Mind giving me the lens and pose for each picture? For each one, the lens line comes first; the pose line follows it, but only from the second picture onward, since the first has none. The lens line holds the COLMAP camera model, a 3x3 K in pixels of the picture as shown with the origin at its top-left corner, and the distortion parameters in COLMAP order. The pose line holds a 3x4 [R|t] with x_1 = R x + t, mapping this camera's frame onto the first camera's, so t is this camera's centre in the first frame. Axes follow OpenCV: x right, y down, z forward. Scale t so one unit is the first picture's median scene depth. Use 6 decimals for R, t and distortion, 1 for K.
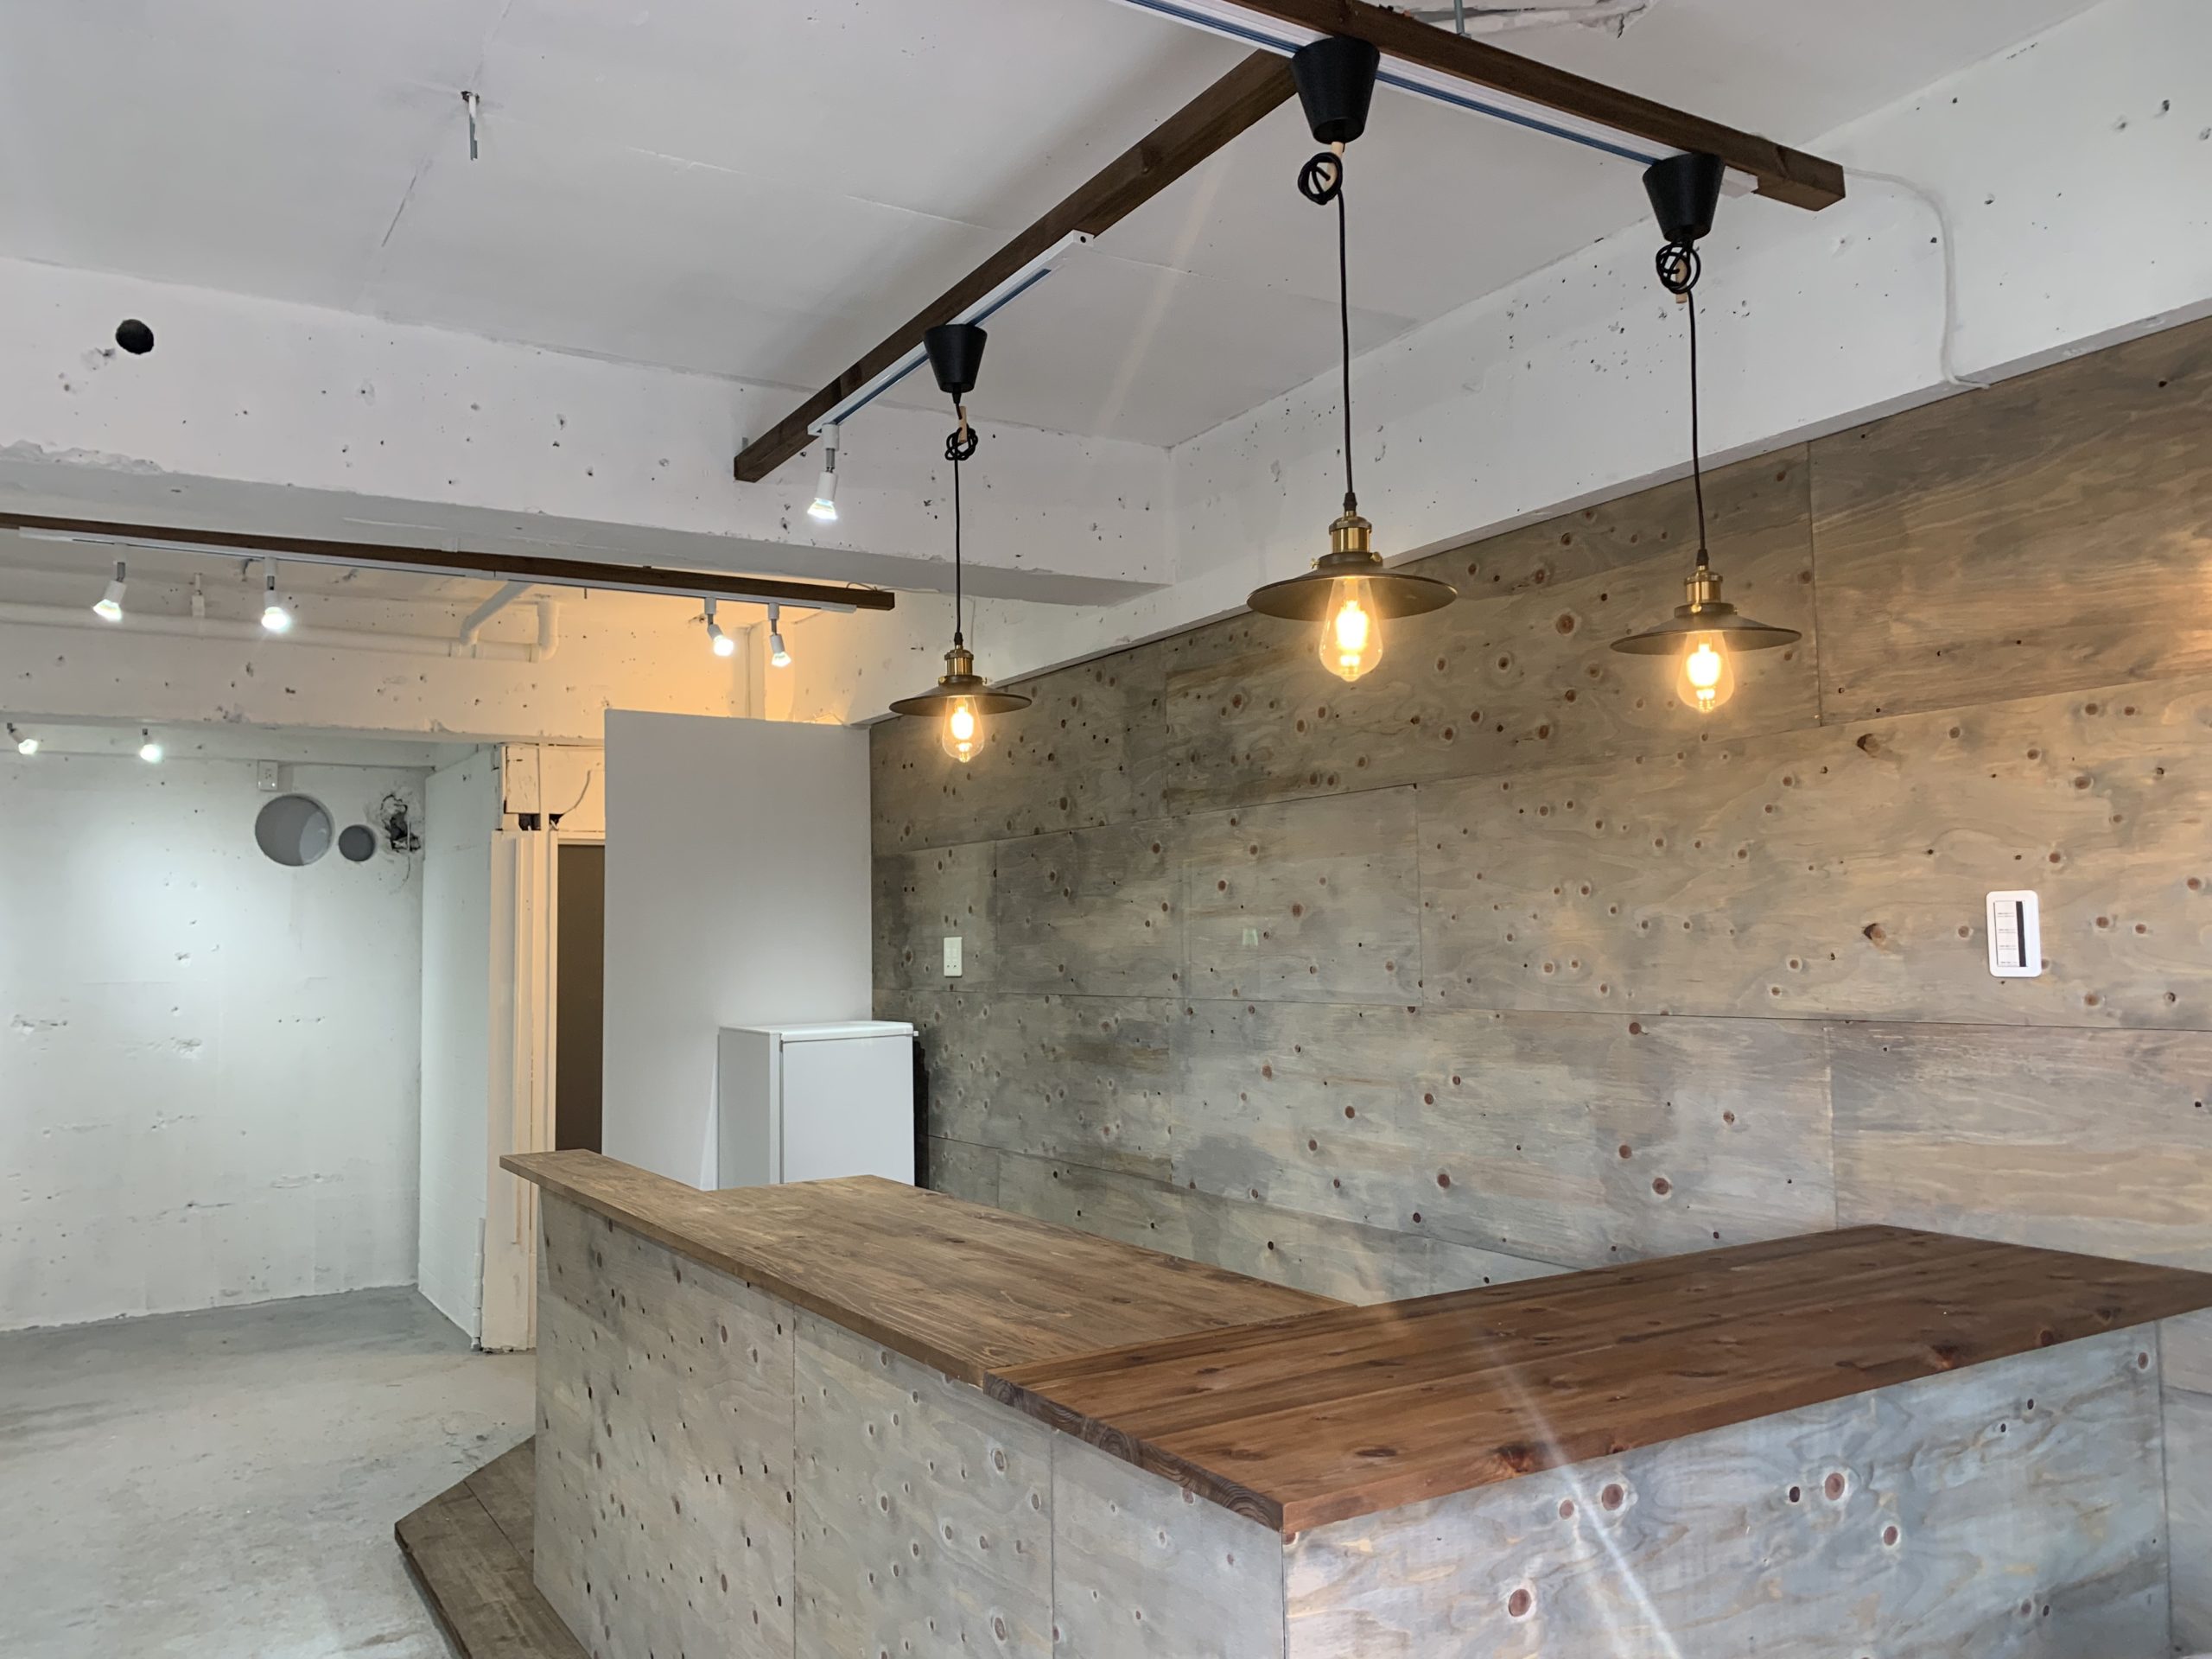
lens RADIAL K [[1669.0, 0, 1103.7], [0, 1669.0, 826.9], [0, 0, 1]] dist [0.046926, -0.058379]
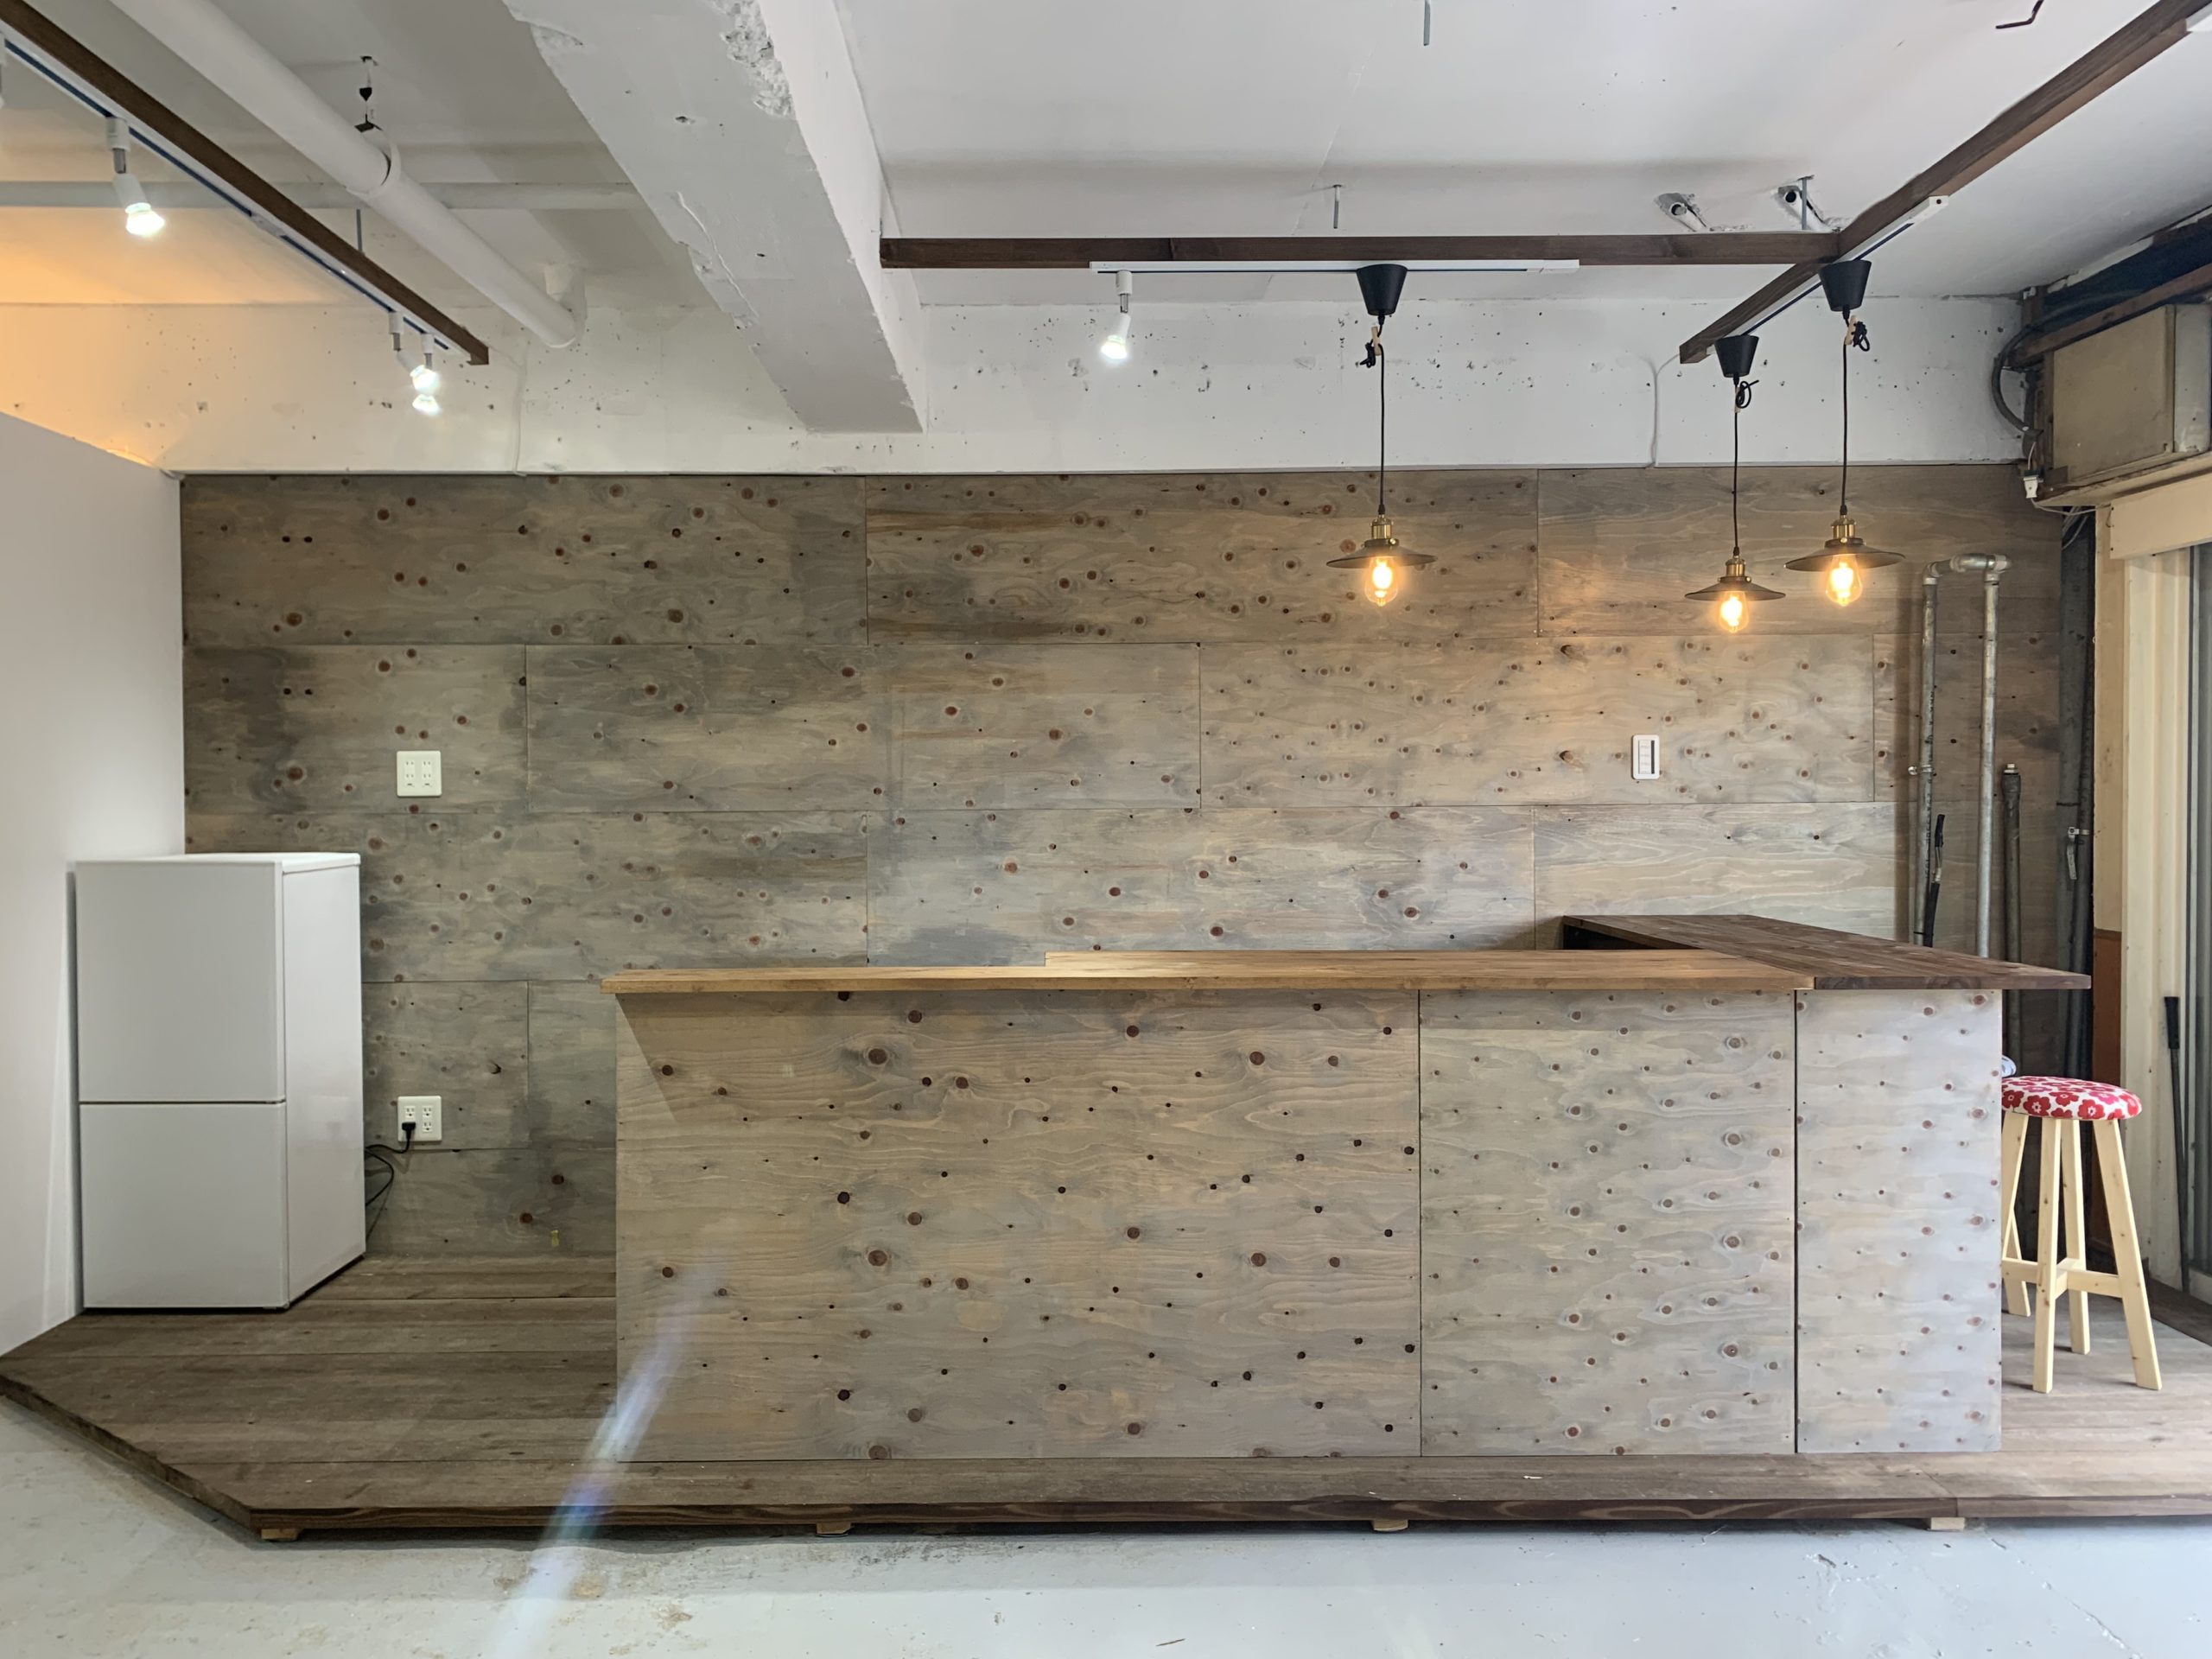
lens RADIAL K [[1669.0, 0, 1075.8], [0, 1669.0, 825.8], [0, 0, 1]] dist [0.046926, -0.058379]
pose [[0.515712, -0.004157, 0.856752, -0.935097], [-0.062717, 0.997122, 0.042590, 0.064969], [-0.854463, -0.075697, 0.513968, 0.359181]]
